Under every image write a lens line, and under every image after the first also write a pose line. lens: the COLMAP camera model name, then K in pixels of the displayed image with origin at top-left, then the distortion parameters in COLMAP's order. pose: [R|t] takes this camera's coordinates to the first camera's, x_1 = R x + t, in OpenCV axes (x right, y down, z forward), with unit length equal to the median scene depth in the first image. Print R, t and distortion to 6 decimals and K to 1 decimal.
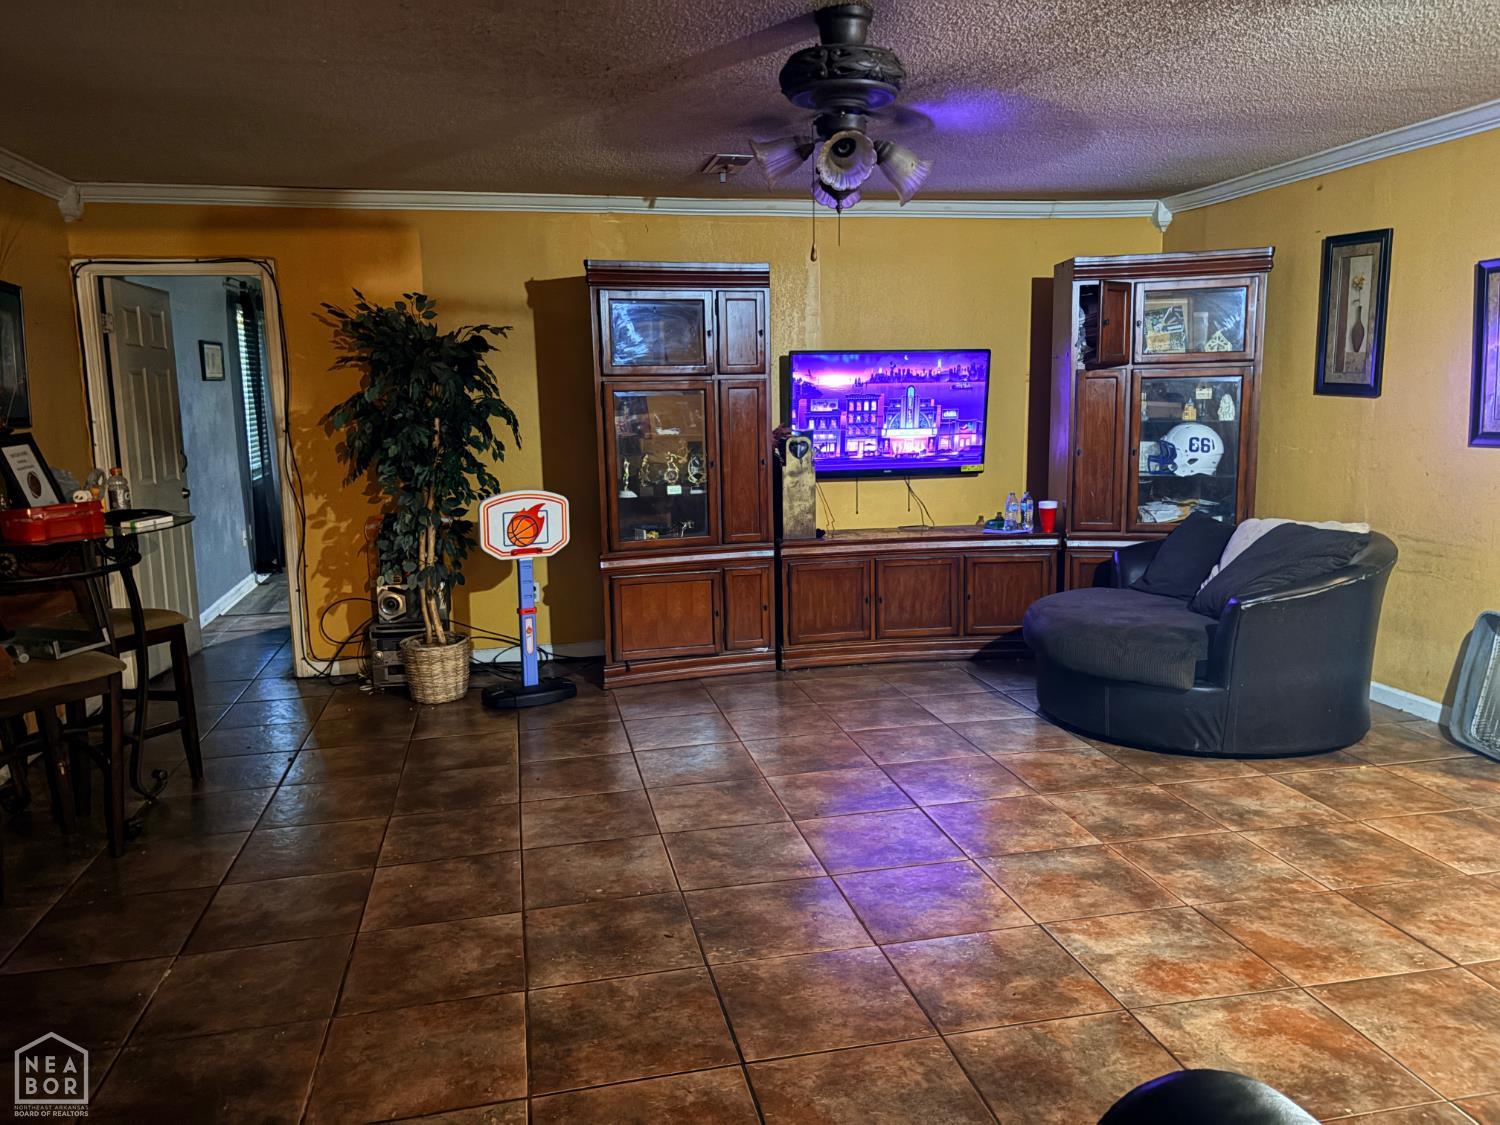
lens RADIAL K [[1159.9, 0, 756.1], [0, 1159.9, 566.5], [0, 0, 1]] dist [0.064278, -0.064378]
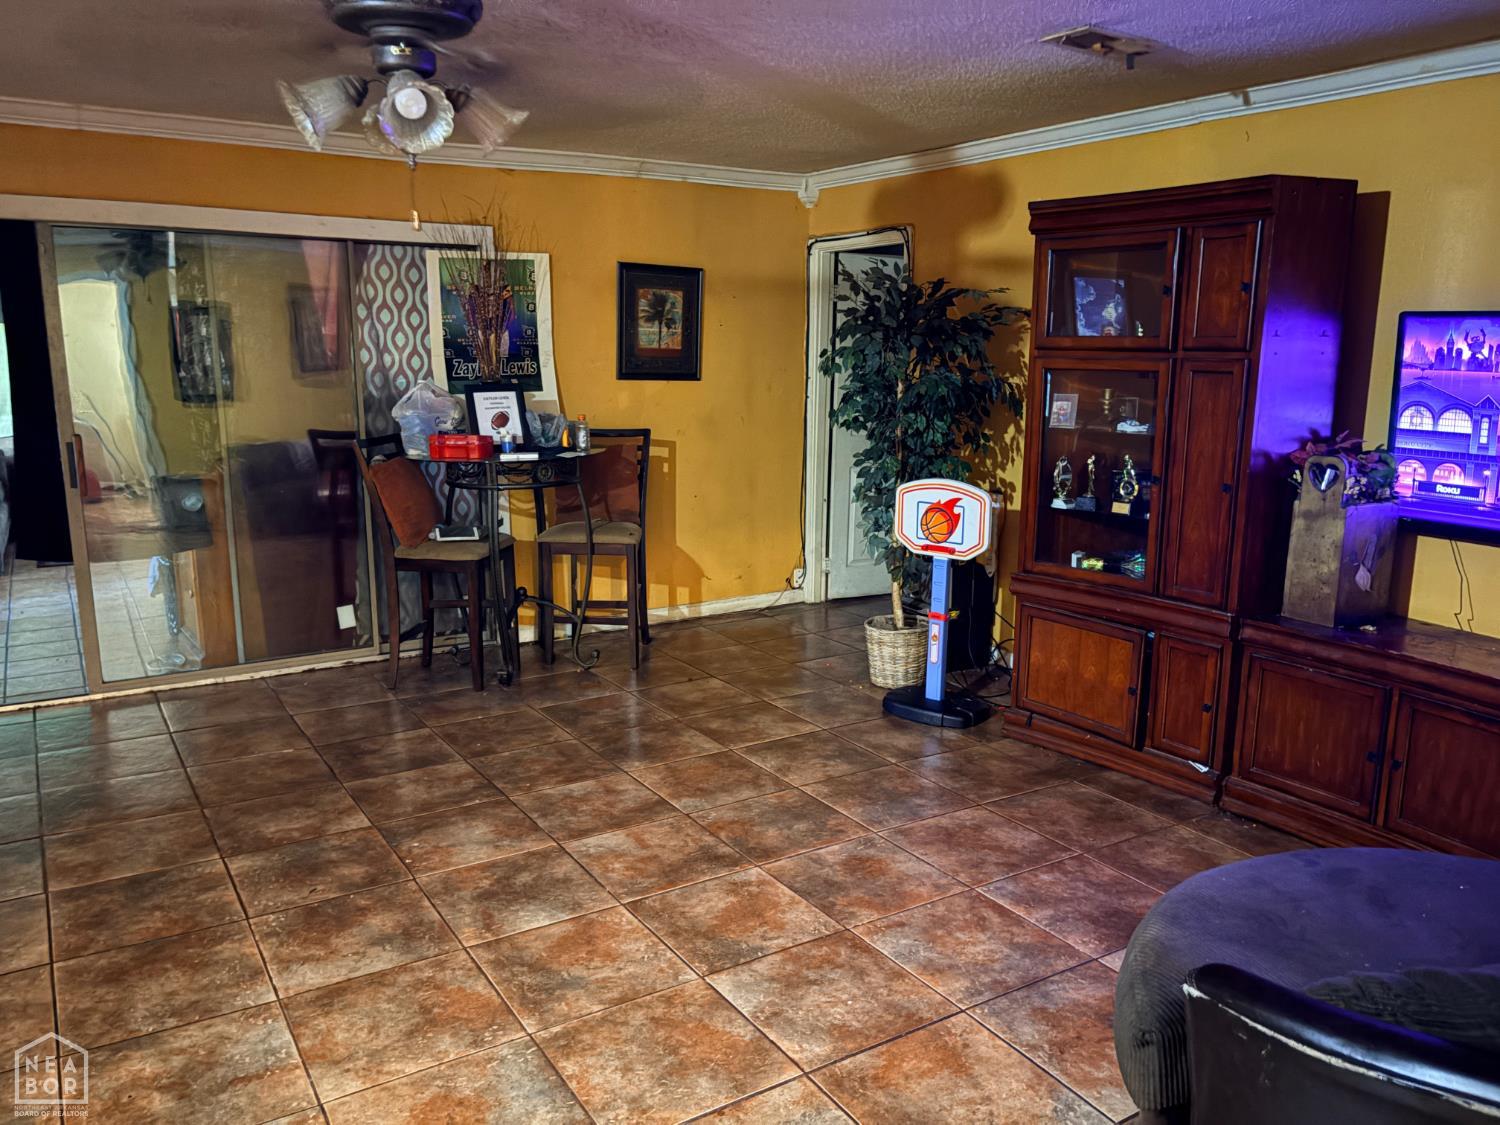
lens RADIAL K [[1159.9, 0, 746.9], [0, 1159.9, 567.6], [0, 0, 1]] dist [0.064278, -0.064378]
pose [[0.327279, 0.204500, -0.922534, 0.737734], [-0.157473, 0.974452, 0.160144, -0.152559], [0.931714, 0.092862, 0.351121, 0.731191]]
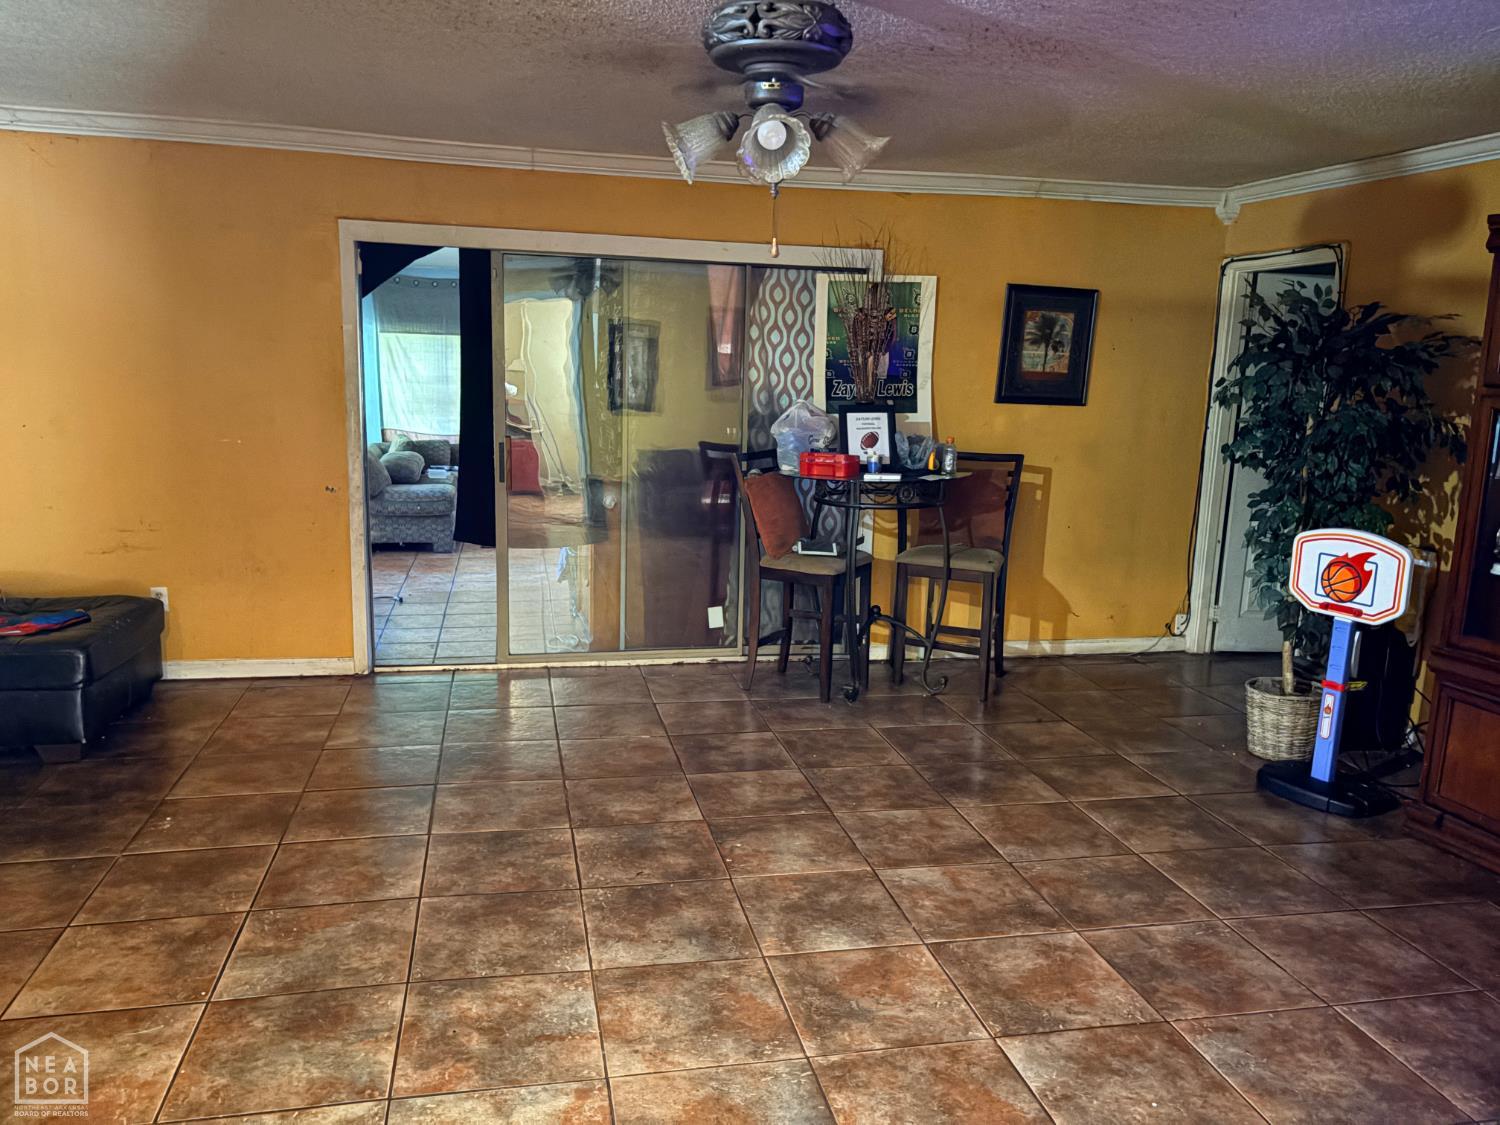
lens RADIAL K [[1159.9, 0, 743.1], [0, 1159.9, 562.3], [0, 0, 1]] dist [0.064278, -0.064378]
pose [[-0.016872, 0.199113, -0.979831, 0.732565], [-0.182204, 0.962950, 0.198820, -0.162905], [0.983116, 0.181884, 0.020033, 0.772851]]
